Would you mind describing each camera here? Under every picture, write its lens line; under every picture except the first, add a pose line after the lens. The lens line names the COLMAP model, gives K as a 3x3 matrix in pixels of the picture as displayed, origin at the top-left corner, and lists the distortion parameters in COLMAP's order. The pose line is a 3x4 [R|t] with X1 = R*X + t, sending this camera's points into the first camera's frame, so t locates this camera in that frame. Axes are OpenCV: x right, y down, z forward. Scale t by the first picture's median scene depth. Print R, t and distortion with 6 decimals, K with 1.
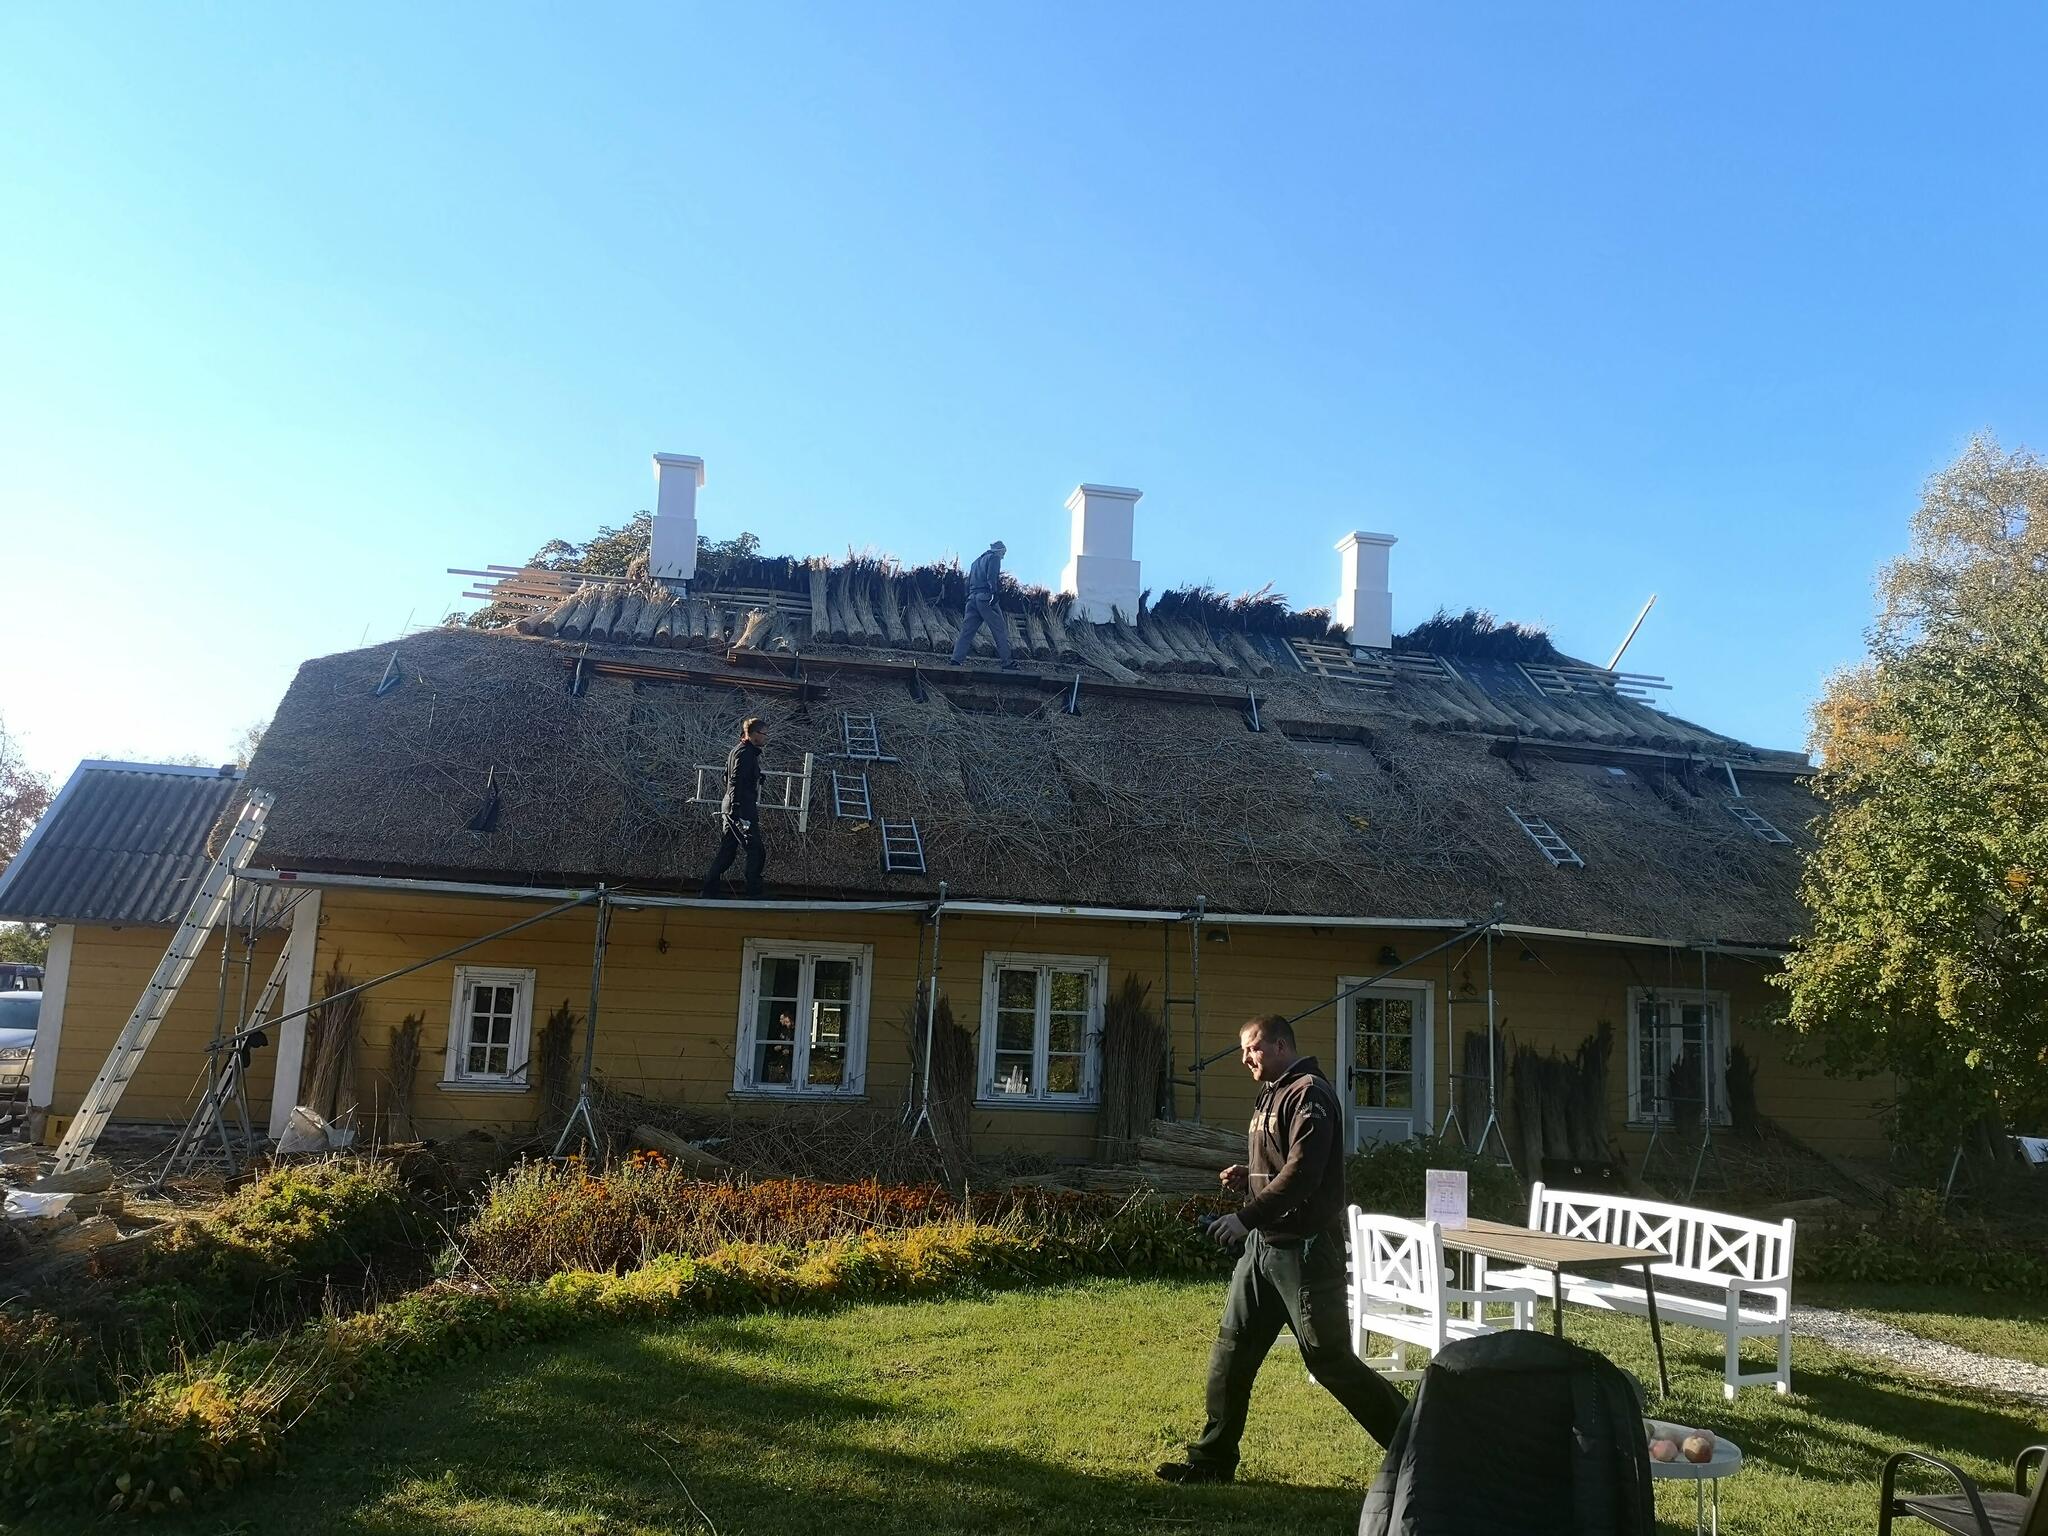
lens RADIAL K [[1610.2, 0, 1024.0], [0, 1610.2, 768.0], [0, 0, 1]] dist [0.052250, -0.008178]
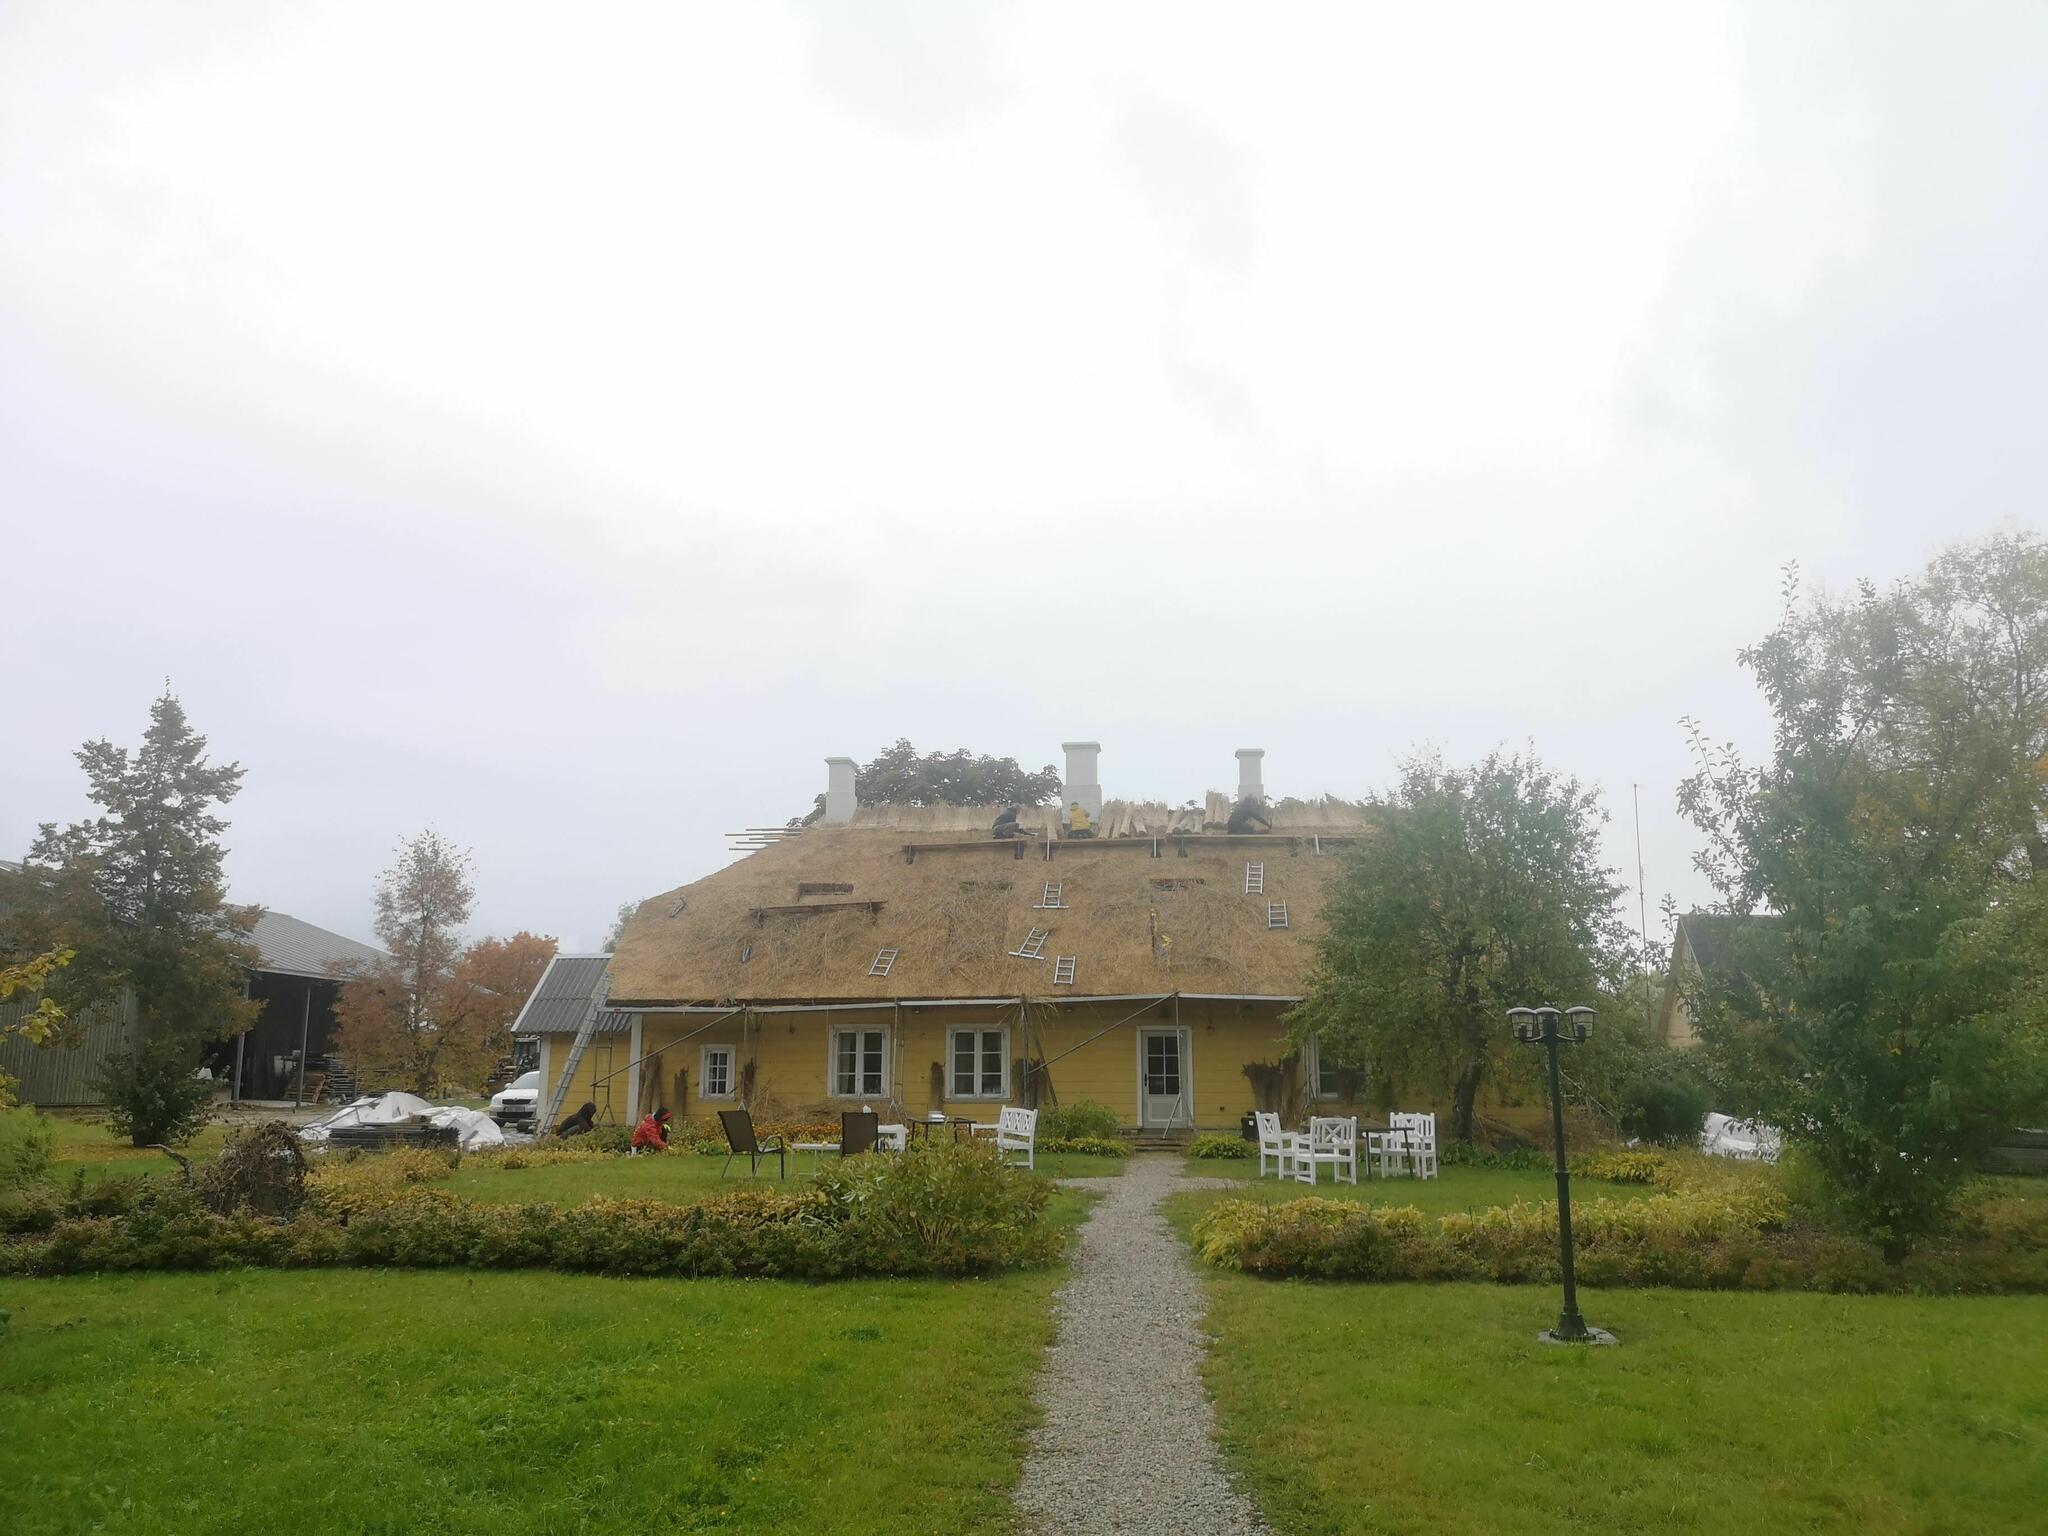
lens RADIAL K [[1610.2, 0, 1024.0], [0, 1610.2, 768.0], [0, 0, 1]] dist [0.052250, -0.008178]
pose [[0.952651, -0.101078, -0.286775, 0.628196], [0.087563, 0.994374, -0.059602, -0.069343], [0.291187, 0.031669, 0.956142, -0.834626]]
